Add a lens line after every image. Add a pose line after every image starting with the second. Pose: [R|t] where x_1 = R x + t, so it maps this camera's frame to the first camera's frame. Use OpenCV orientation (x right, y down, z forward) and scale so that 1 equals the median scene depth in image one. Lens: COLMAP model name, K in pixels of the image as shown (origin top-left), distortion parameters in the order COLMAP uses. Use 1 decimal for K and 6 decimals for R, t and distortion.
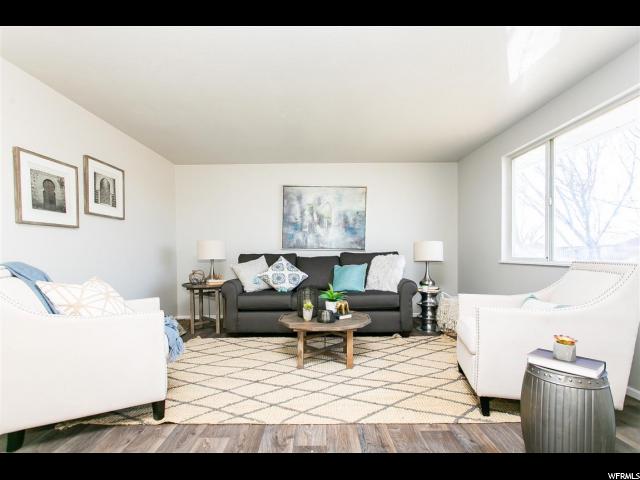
lens RADIAL K [[306.2, 0, 325.6], [0, 306.2, 269.1], [0, 0, 1]] dist [0.008604, -0.001960]
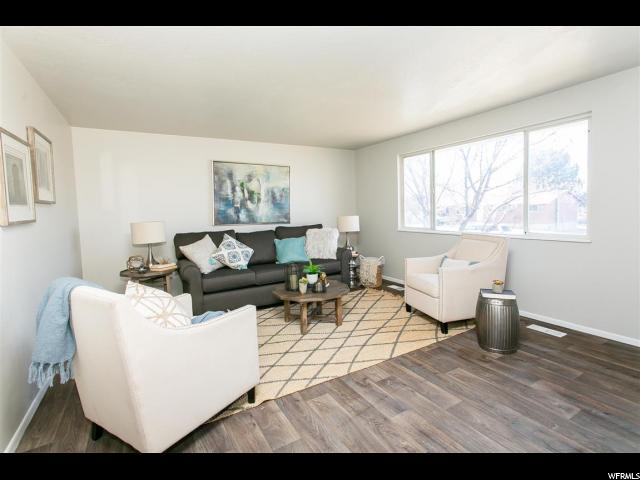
lens RADIAL K [[306.2, 0, 316.7], [0, 306.2, 235.1], [0, 0, 1]] dist [0.008604, -0.001960]
pose [[0.868371, -0.061973, 0.492028, -0.603806], [0.046754, 0.997973, 0.043183, -0.106975], [-0.493706, -0.014495, 0.869508, -0.050317]]
